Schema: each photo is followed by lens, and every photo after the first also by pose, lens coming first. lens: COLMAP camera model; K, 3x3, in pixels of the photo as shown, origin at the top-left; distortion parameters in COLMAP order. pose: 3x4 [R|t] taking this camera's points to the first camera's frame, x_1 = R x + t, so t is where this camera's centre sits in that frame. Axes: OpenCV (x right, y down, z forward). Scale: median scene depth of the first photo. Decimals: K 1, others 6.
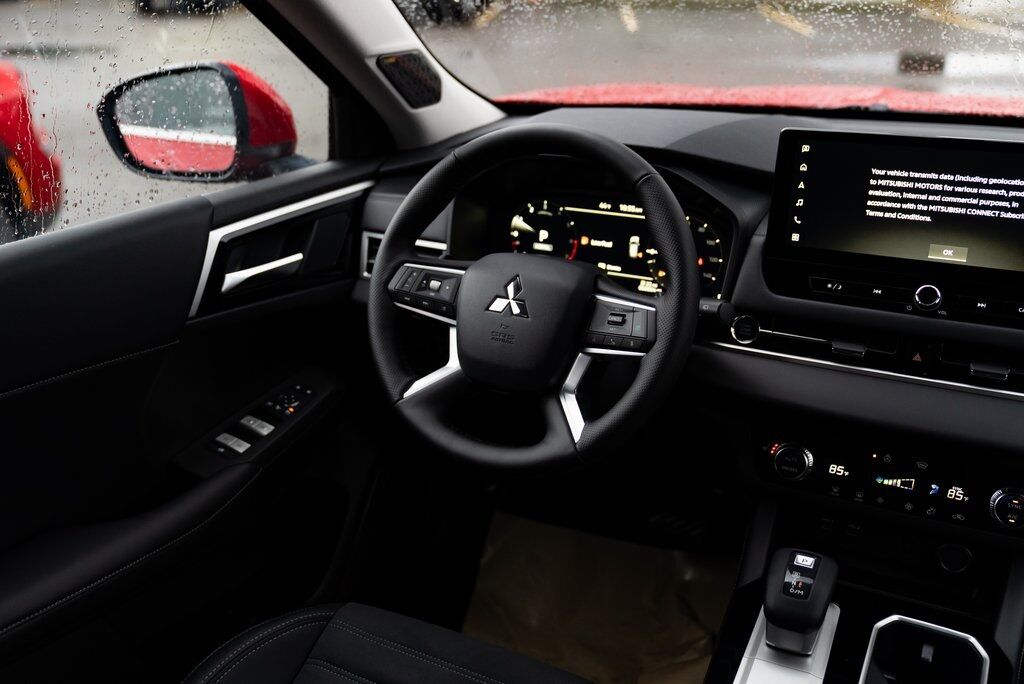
lens RADIAL K [[940.1, 0, 511.7], [0, 940.1, 341.6], [0, 0, 1]] dist [-0.002477, 0.000000]
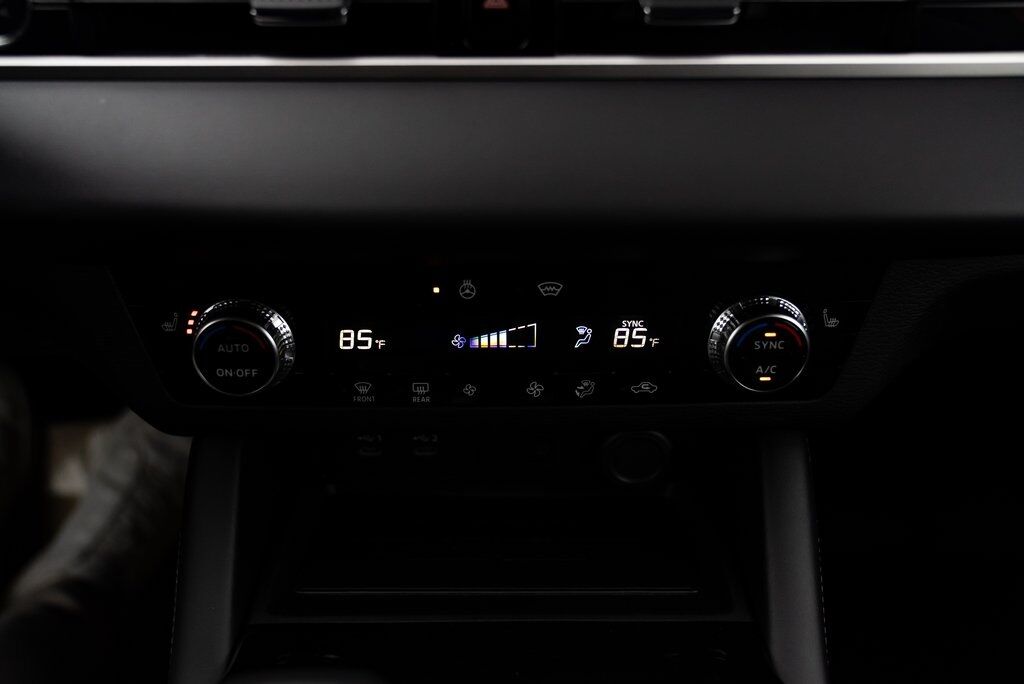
lens RADIAL K [[830.4, 0, 508.8], [0, 830.4, 338.5], [0, 0, 1]] dist [-0.026113, -0.004834]
pose [[0.883327, -0.284317, 0.372689, 0.275472], [0.161874, 0.931163, 0.326700, 0.032519], [-0.439920, -0.228254, 0.868545, 0.675161]]
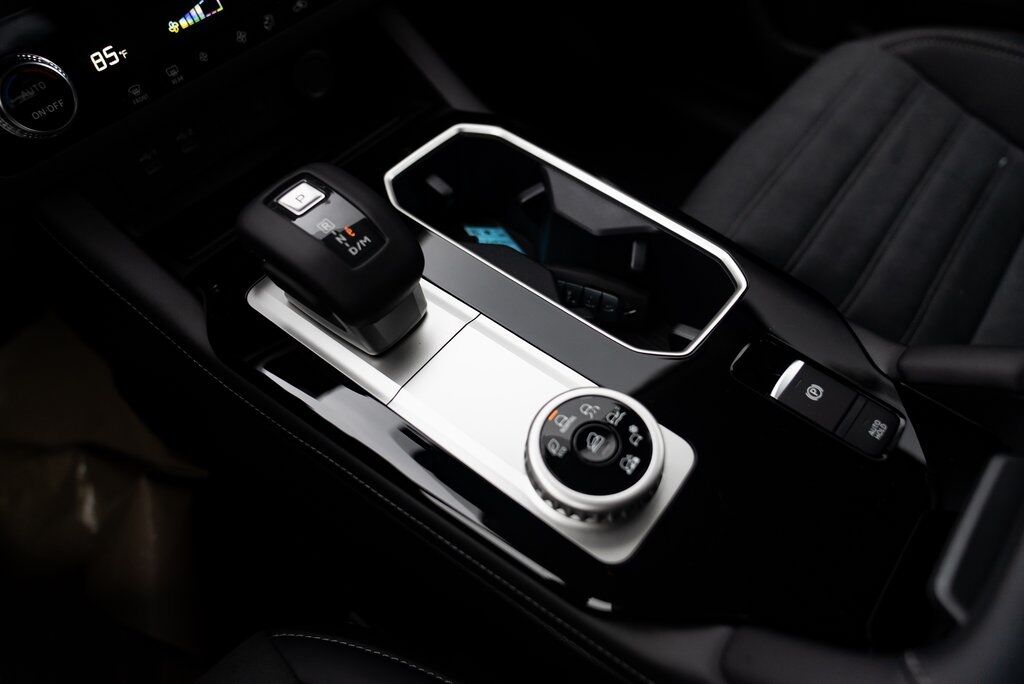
lens RADIAL K [[697.5, 0, 518.9], [0, 697.5, 341.7], [0, 0, 1]] dist [-0.035898, 0.013873]
pose [[0.202374, -0.776069, 0.597295, 0.047434], [0.381551, 0.624203, 0.681755, 0.063994], [-0.901922, 0.089929, 0.422433, 0.657912]]
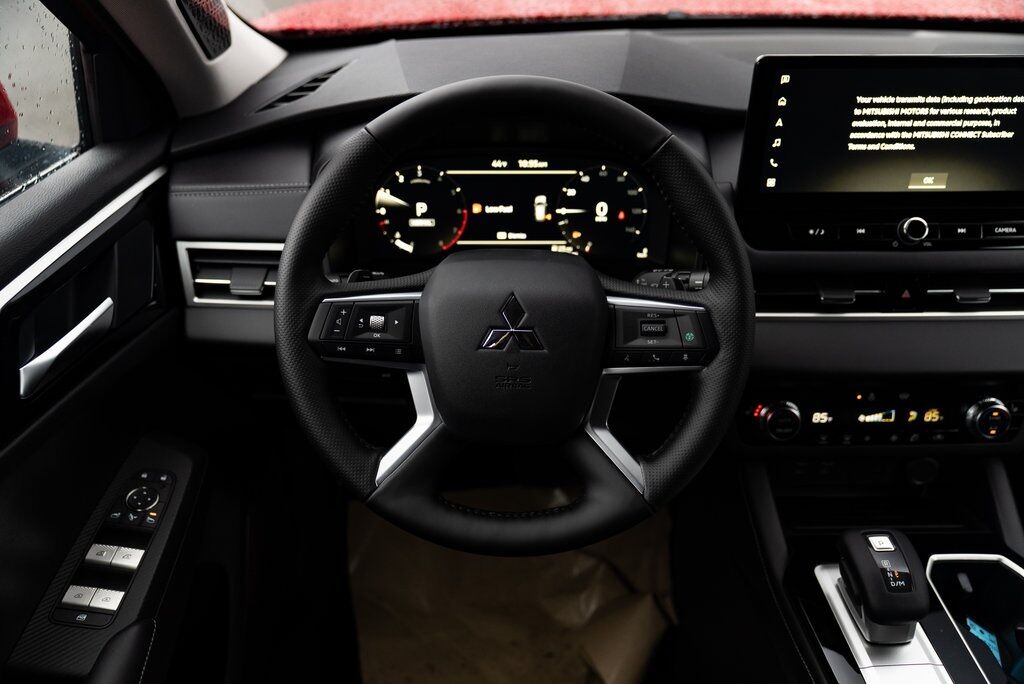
lens RADIAL K [[784.5, 0, 509.5], [0, 784.5, 341.2], [0, 0, 1]] dist [-0.013447, 0.004493]
pose [[0.882730, -0.233399, 0.407814, -0.247757], [0.165031, 0.966618, 0.195995, -0.151209], [-0.439945, -0.105709, 0.891781, 0.436659]]
